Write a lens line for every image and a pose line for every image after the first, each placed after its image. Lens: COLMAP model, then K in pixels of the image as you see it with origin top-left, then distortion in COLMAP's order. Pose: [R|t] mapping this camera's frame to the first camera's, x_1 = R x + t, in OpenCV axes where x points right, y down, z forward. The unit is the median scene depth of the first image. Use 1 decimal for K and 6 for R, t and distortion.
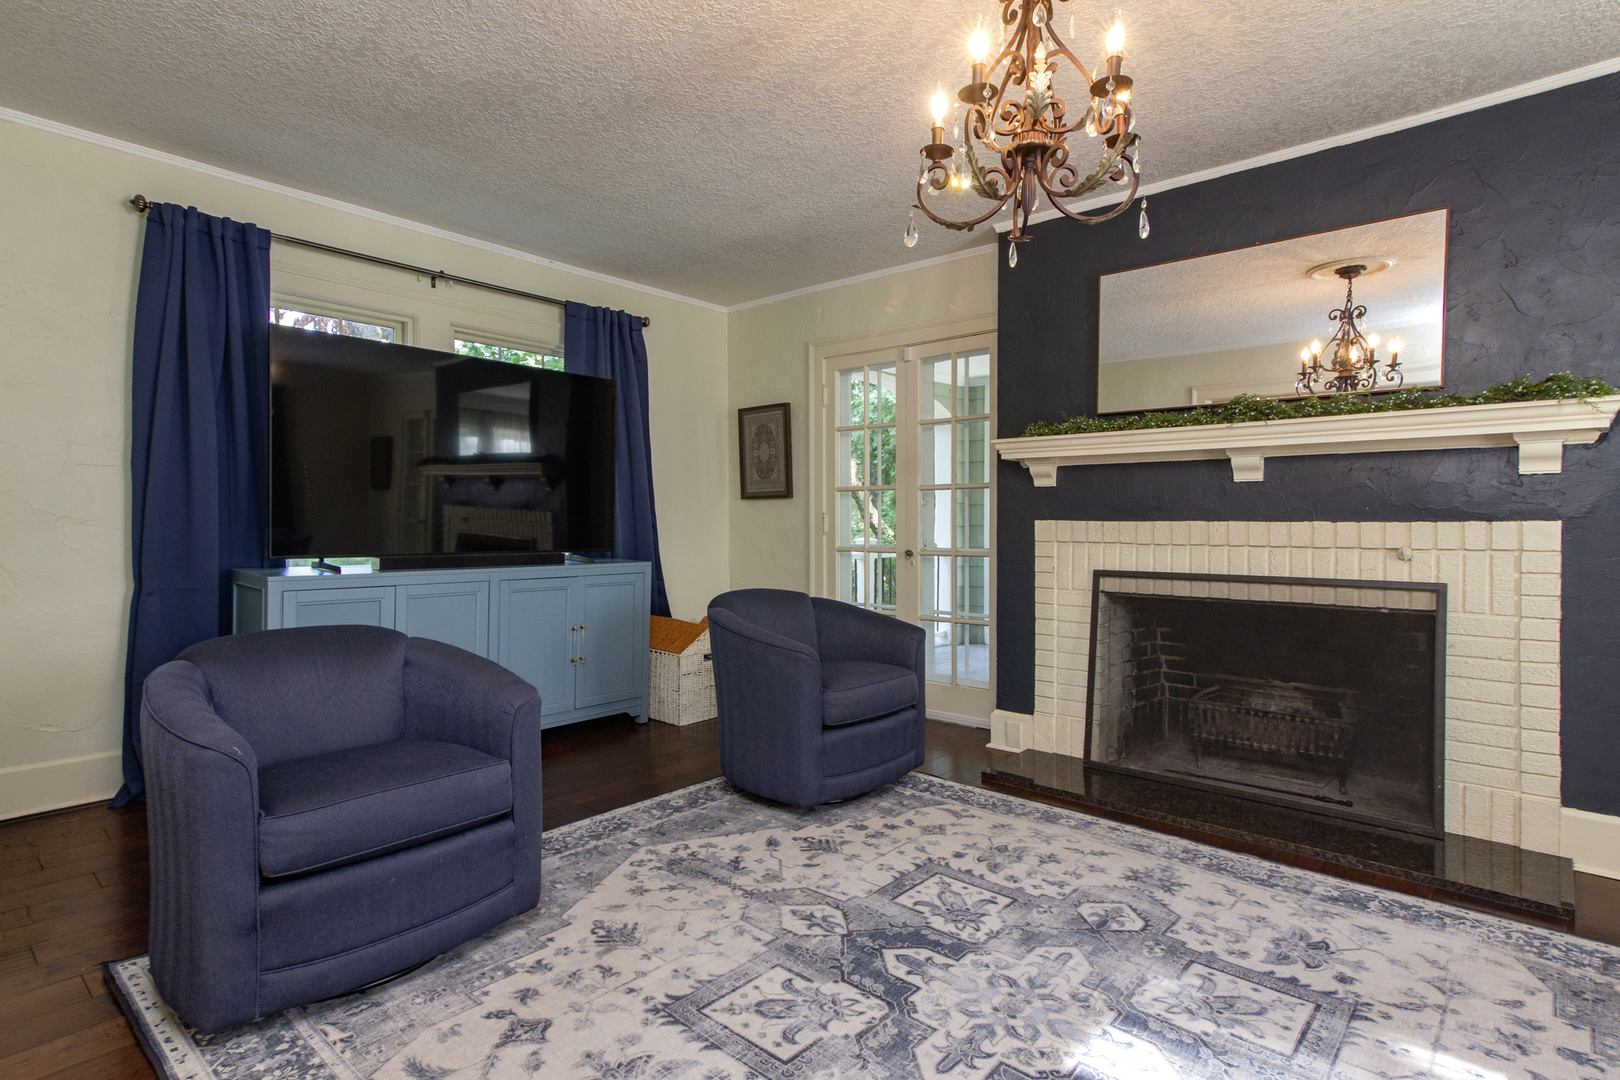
lens RADIAL K [[835.1, 0, 810.0], [0, 835.1, 540.0], [0, 0, 1]] dist [0.030187, -0.000145]
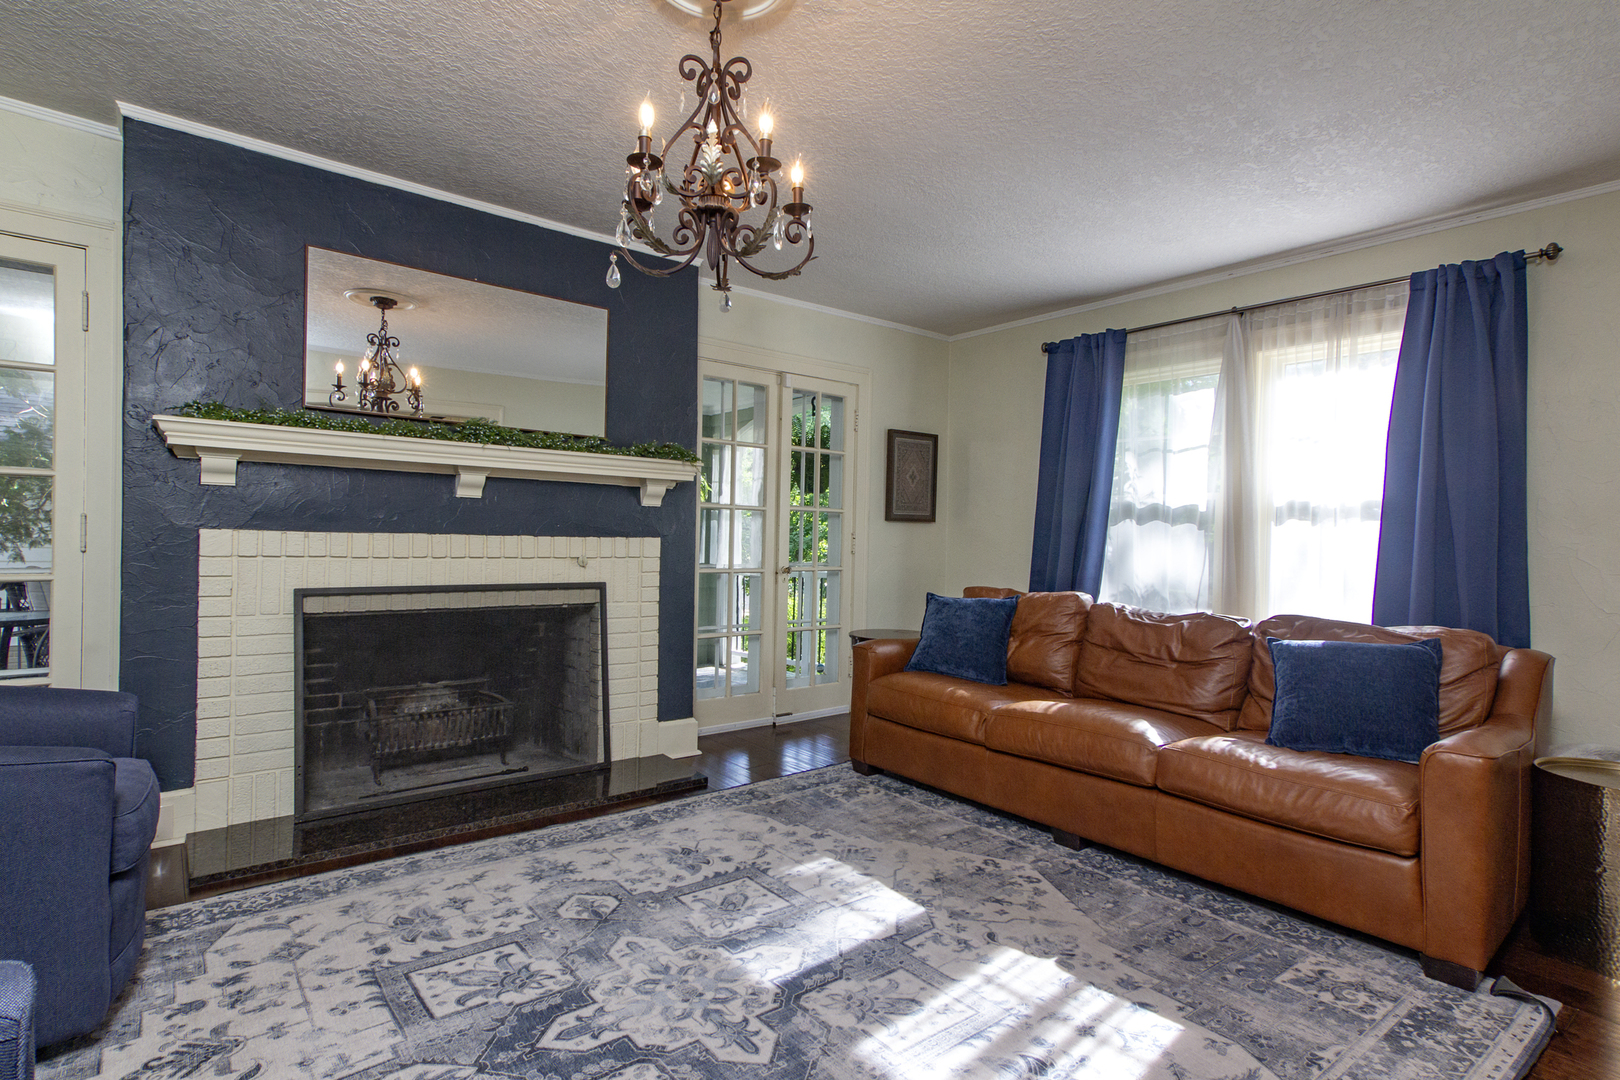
lens RADIAL K [[833.5, 0, 813.3], [0, 833.5, 552.5], [0, 0, 1]] dist [0.000202, 0.016635]
pose [[0.168141, -0.014638, 0.985654, -0.547429], [0.002408, 0.999893, 0.014439, -0.016445], [-0.985760, -0.000055, 0.168158, 0.465034]]
